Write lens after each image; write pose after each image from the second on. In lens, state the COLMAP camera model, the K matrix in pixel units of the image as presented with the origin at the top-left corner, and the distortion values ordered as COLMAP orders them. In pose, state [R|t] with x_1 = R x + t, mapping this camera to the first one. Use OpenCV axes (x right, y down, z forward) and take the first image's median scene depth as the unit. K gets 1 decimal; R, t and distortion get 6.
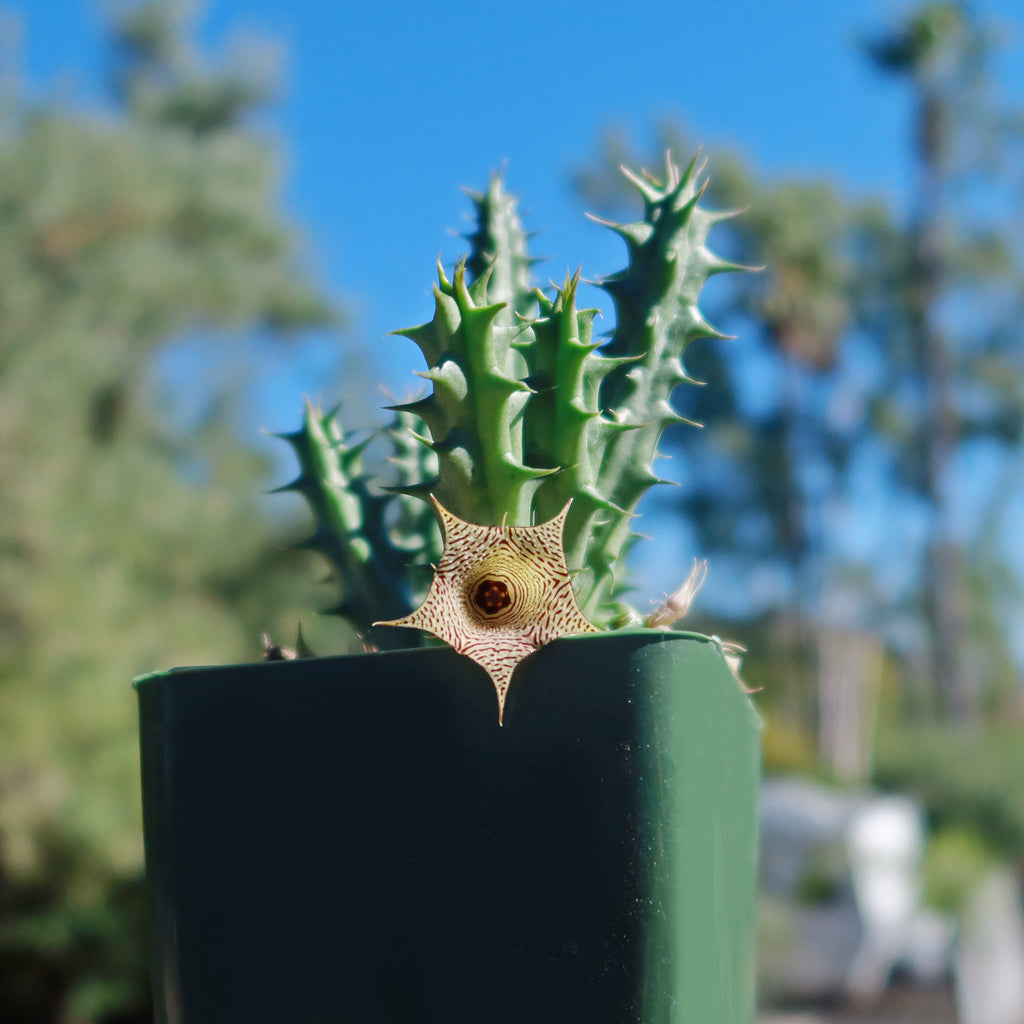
lens RADIAL K [[1196.6, 0, 469.1], [0, 1196.6, 586.2], [0, 0, 1]] dist [-0.009862, -0.008700]
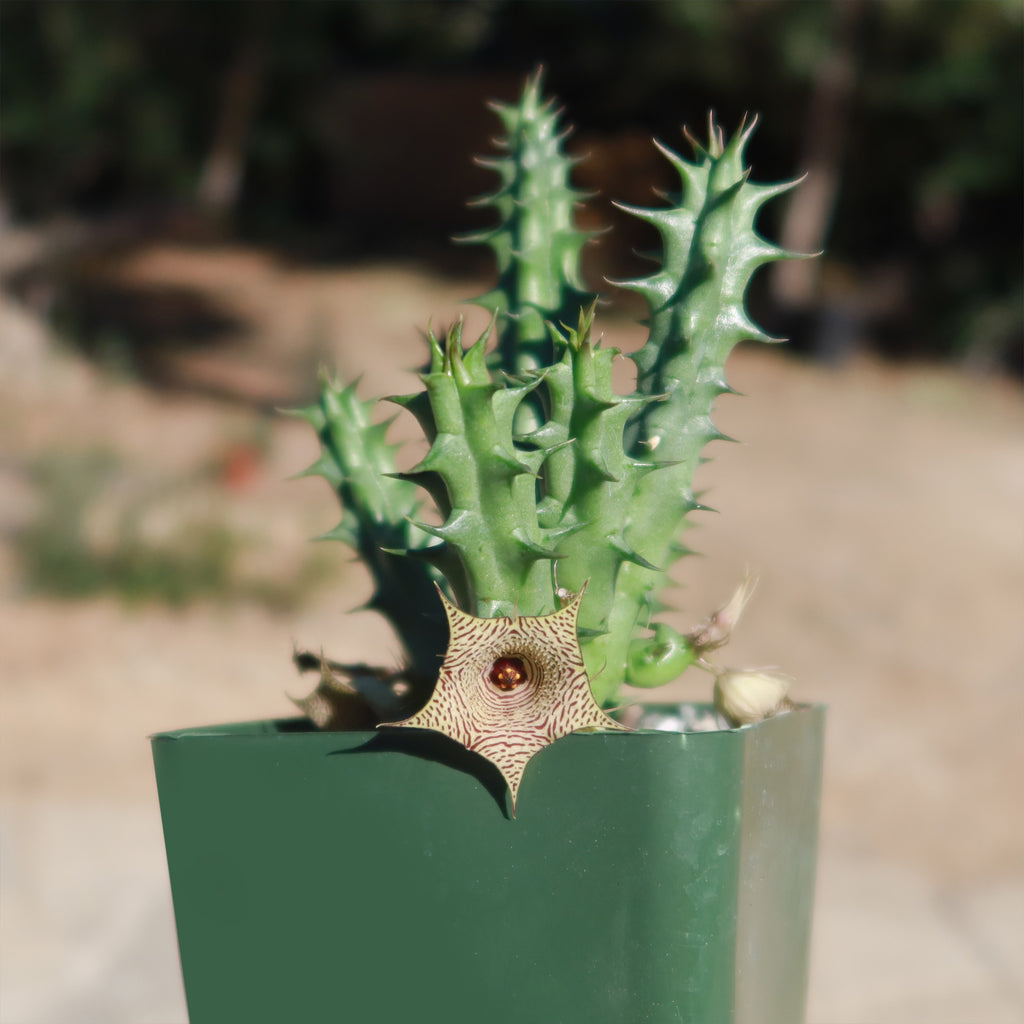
lens RADIAL K [[1196.6, 0, 469.1], [0, 1196.6, 586.2], [0, 0, 1]] dist [-0.009862, -0.008700]
pose [[0.991929, -0.007104, -0.126599, 0.113732], [0.035910, 0.973293, 0.226740, -0.286907], [0.121607, -0.229456, 0.965692, 0.102703]]
